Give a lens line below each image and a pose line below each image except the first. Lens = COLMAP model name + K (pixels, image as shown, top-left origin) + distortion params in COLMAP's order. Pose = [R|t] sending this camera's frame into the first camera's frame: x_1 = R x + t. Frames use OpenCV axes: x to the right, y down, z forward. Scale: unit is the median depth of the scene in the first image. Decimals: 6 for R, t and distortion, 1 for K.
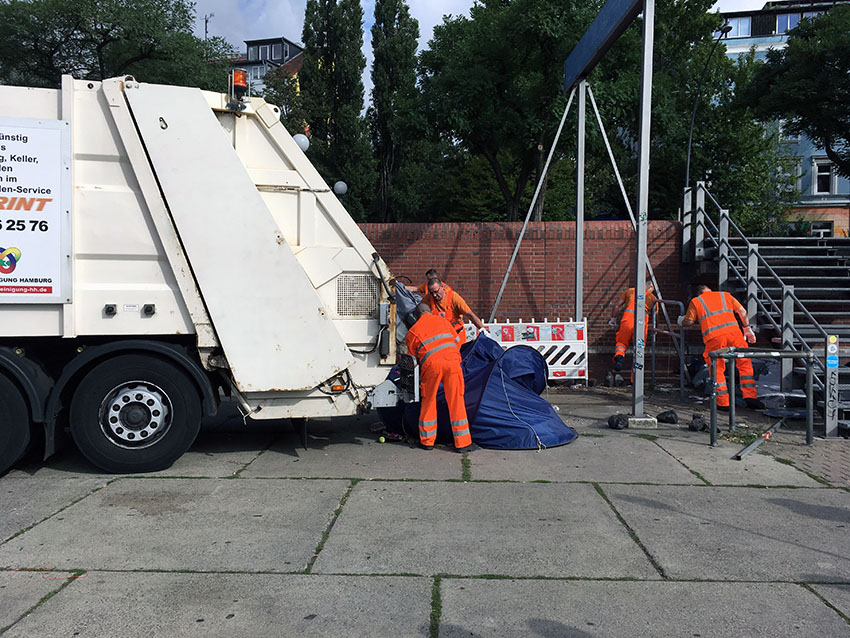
lens RADIAL K [[780.0, 0, 422.4], [0, 780.0, 310.9], [0, 0, 1]] dist [0.059953, -0.026802]
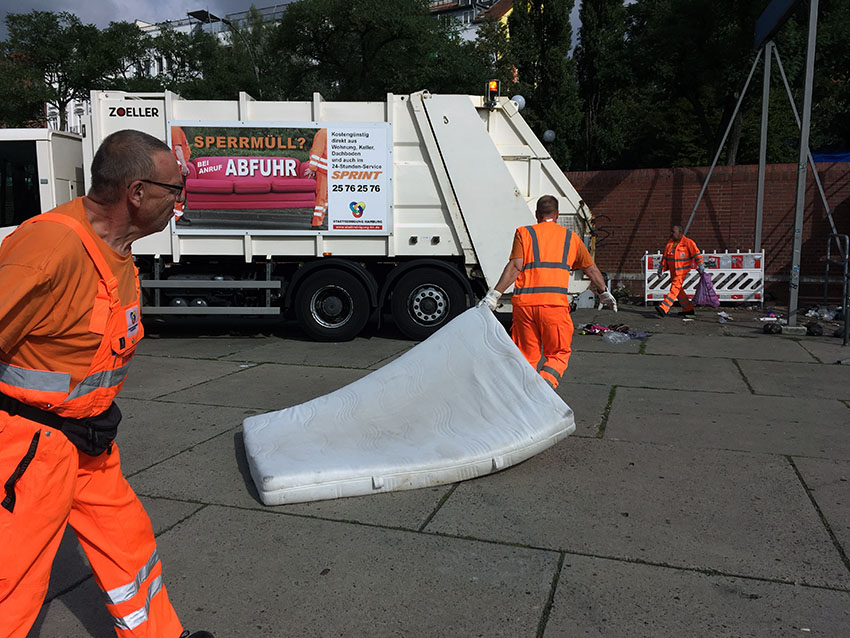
lens RADIAL K [[780.0, 0, 424.9], [0, 780.0, 318.6], [0, 0, 1]] dist [0.059953, -0.026802]
pose [[0.968590, 0.024118, -0.247489, 0.023323], [-0.002285, 0.996107, 0.088127, 0.017027], [0.248651, -0.084794, 0.964874, -0.503062]]
